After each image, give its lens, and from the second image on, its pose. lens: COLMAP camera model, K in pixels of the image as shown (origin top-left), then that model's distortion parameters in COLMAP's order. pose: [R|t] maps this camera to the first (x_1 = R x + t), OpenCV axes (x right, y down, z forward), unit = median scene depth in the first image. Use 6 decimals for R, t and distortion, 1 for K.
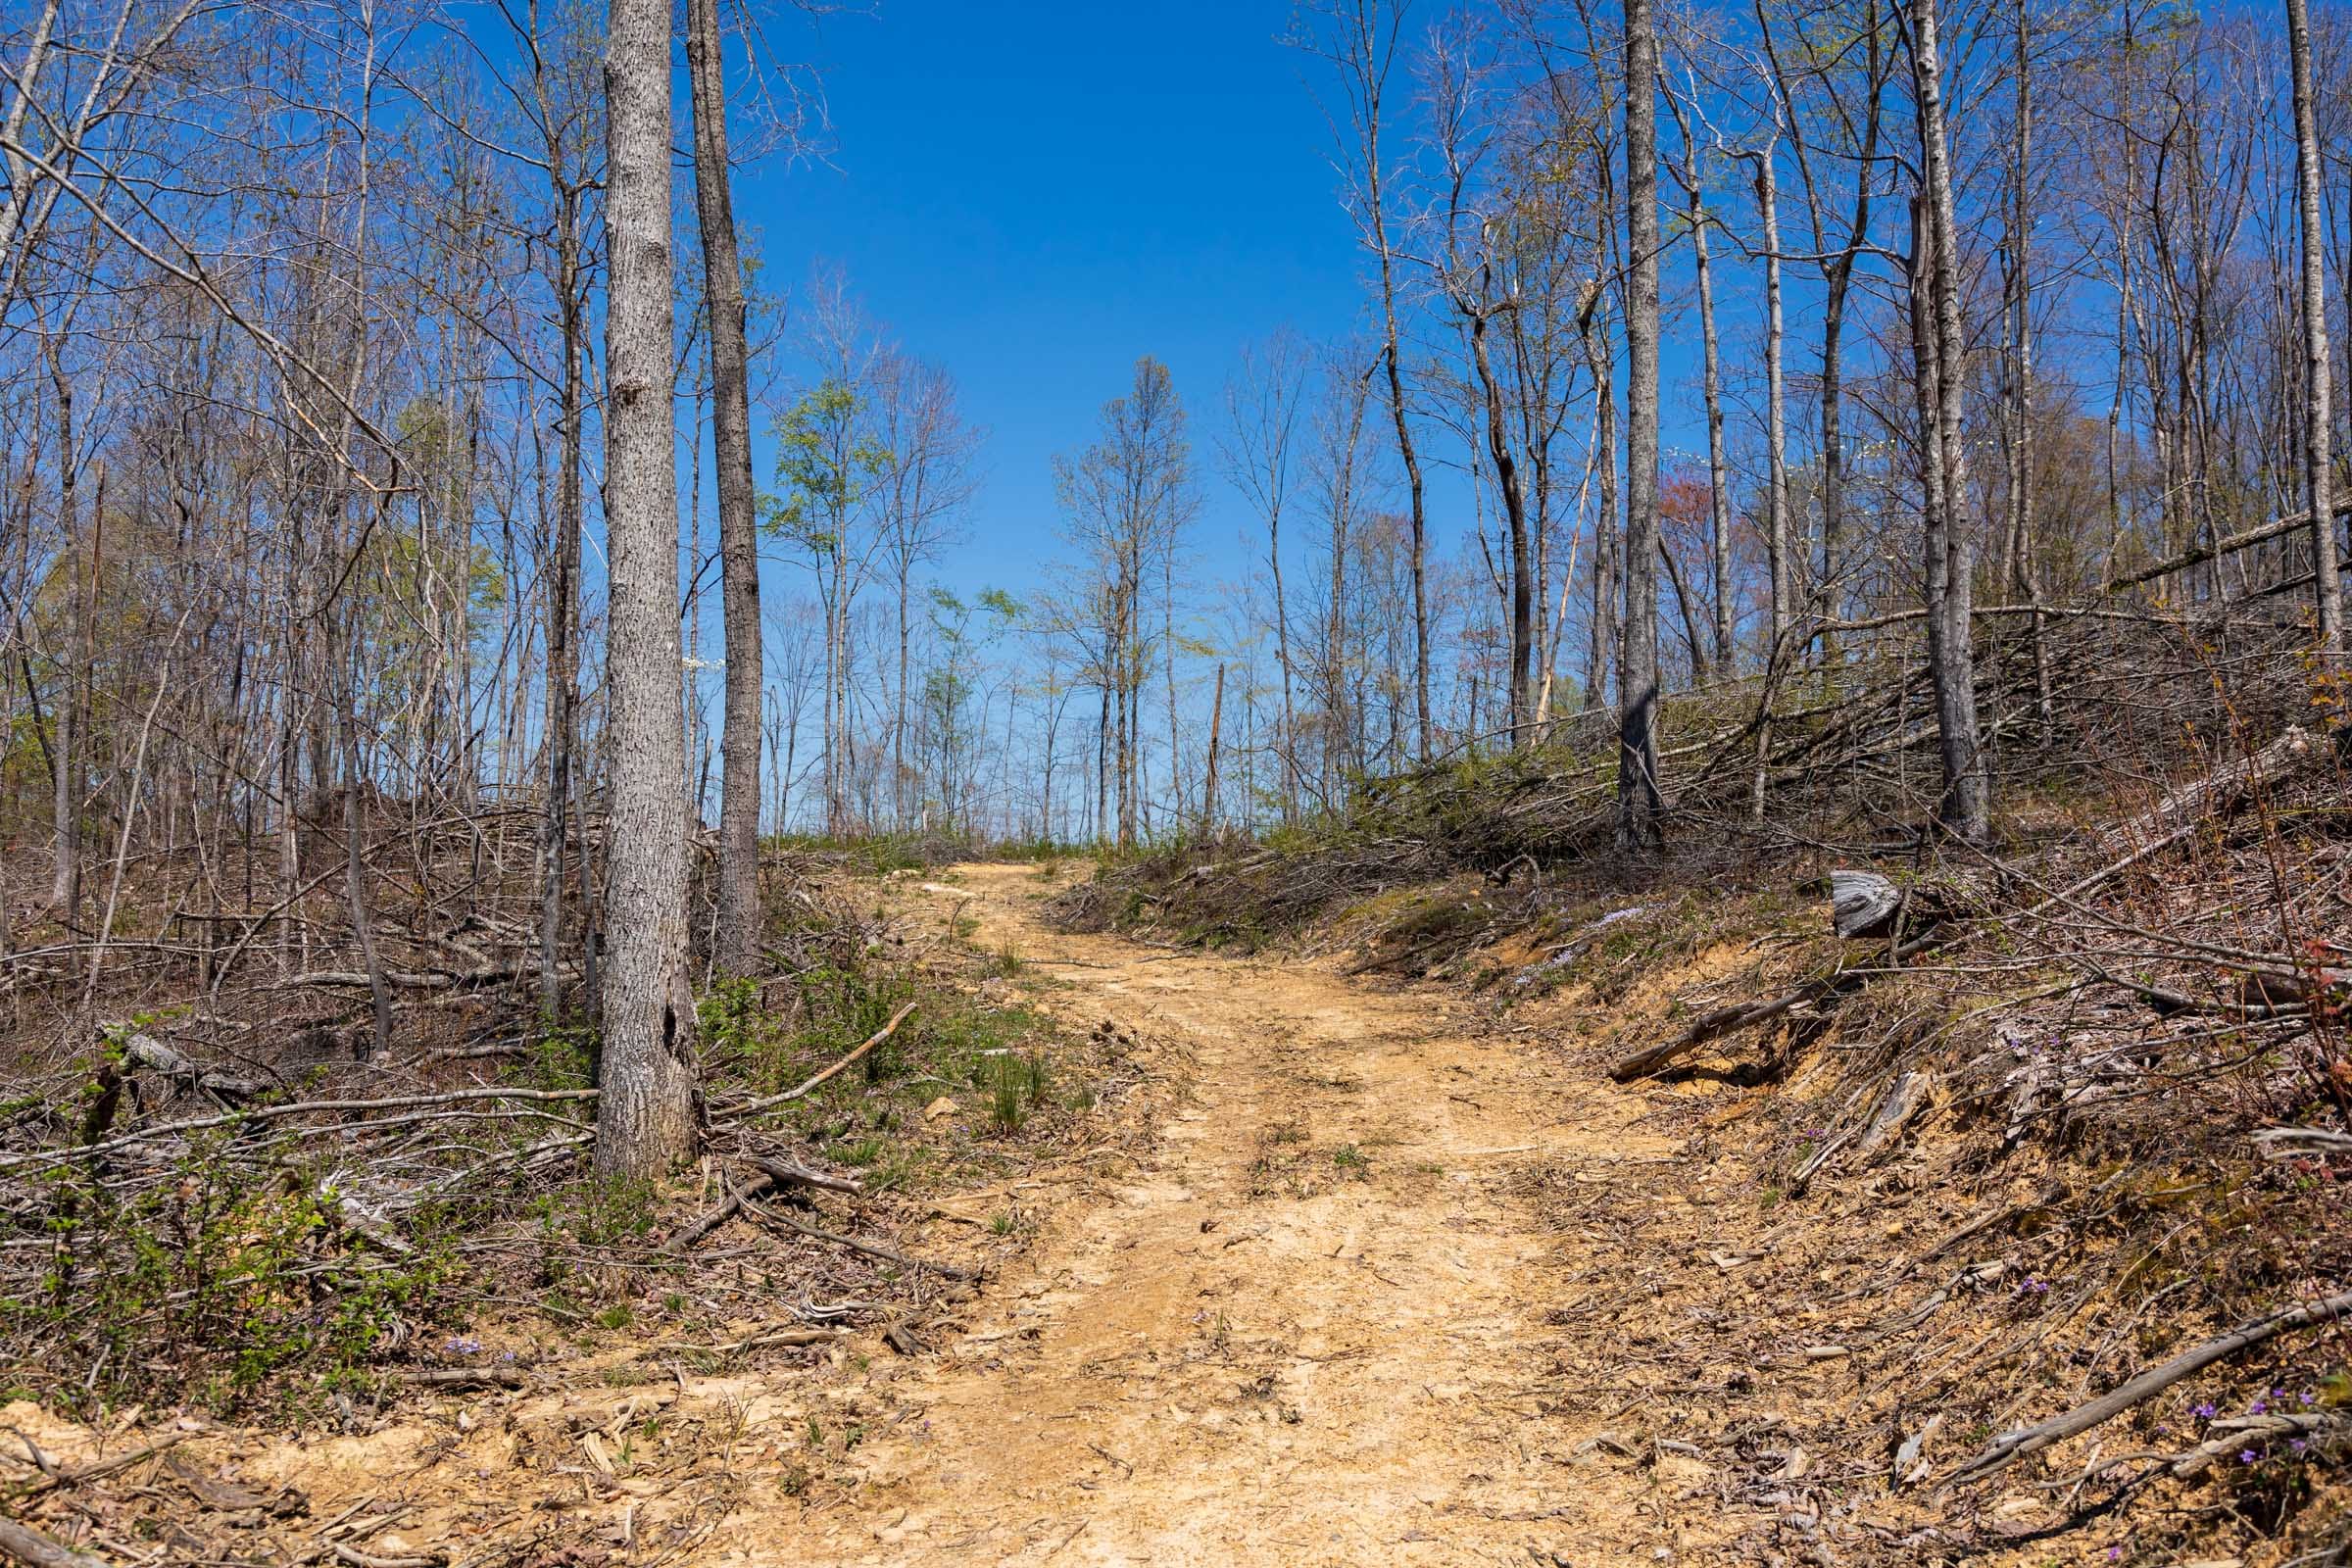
lens RADIAL K [[1945.0, 0, 1175.7], [0, 1945.0, 752.0], [0, 0, 1]] dist [-0.005985, -0.000993]
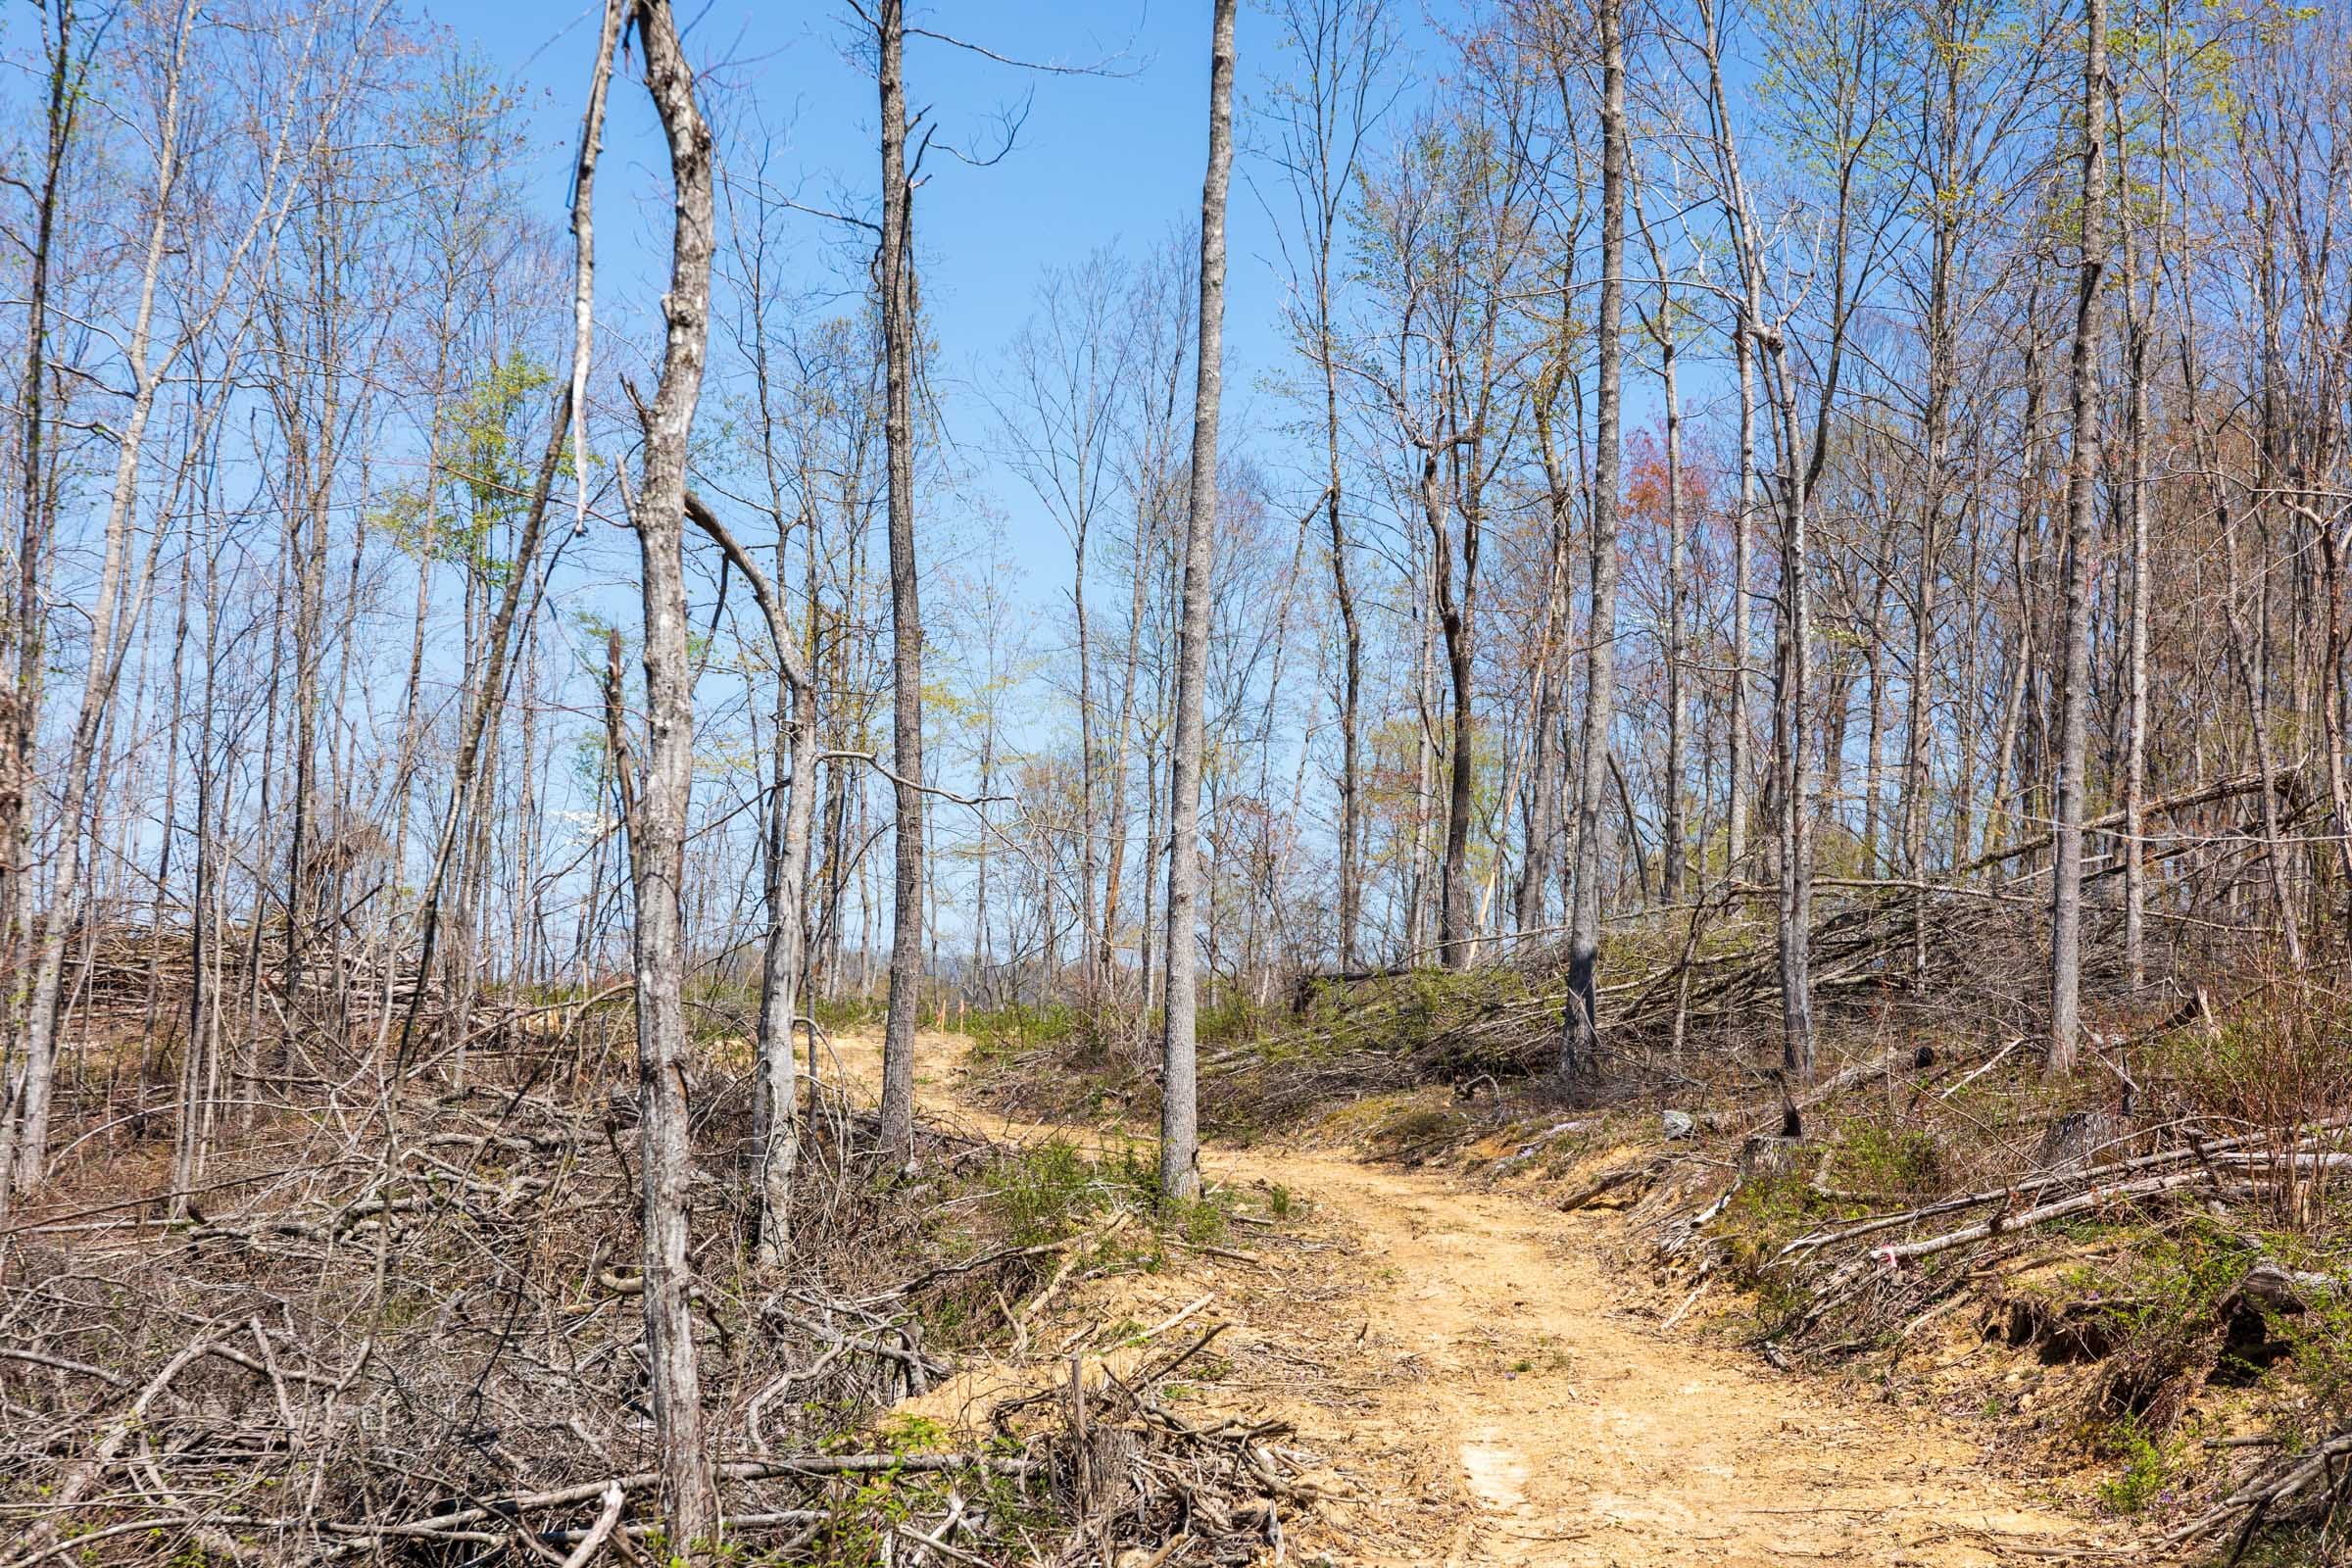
lens RADIAL K [[3347.9, 0, 1176.0], [0, 3347.9, 784.0], [0, 0, 1]] dist [0.007068, -0.022422]
pose [[0.992539, 0.048286, 0.111961, -0.342930], [-0.046996, 0.998795, -0.014140, -0.119758], [-0.112509, 0.008773, 0.993612, -1.421355]]
